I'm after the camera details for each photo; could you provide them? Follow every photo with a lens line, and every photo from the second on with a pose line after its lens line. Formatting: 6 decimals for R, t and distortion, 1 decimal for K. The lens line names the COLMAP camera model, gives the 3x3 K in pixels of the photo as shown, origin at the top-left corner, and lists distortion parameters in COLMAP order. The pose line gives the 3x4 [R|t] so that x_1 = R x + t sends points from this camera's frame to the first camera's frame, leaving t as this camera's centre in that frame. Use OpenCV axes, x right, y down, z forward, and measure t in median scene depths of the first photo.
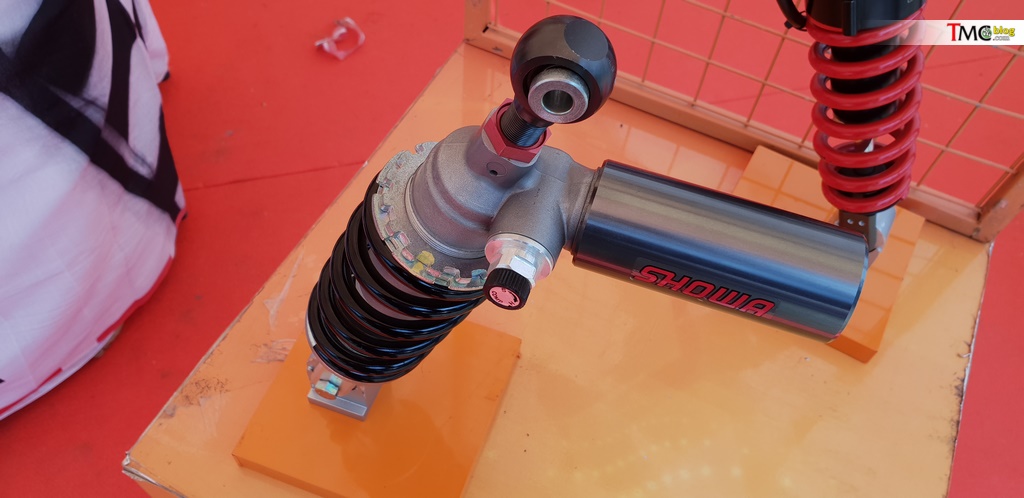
lens RADIAL K [[868.5, 0, 512.0], [0, 868.5, 249.0], [0, 0, 1]] dist [-0.008058, -0.008988]
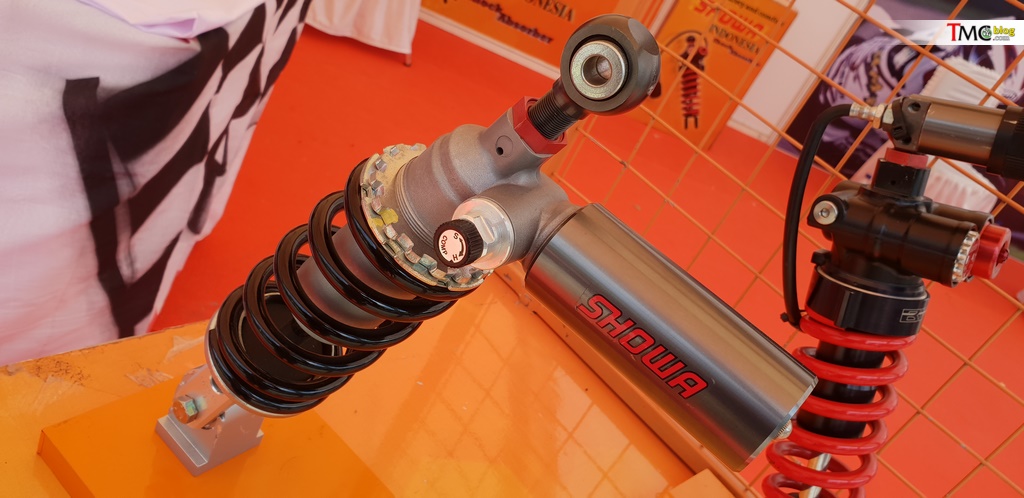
lens RADIAL K [[858.5, 0, 512.0], [0, 858.5, 249.0], [0, 0, 1]] dist [0.012229, 0.006757]
pose [[0.882221, 0.464370, -0.077757, 0.066815], [-0.450997, 0.786013, -0.422829, 0.228483], [-0.135231, 0.408097, 0.902867, 0.080878]]
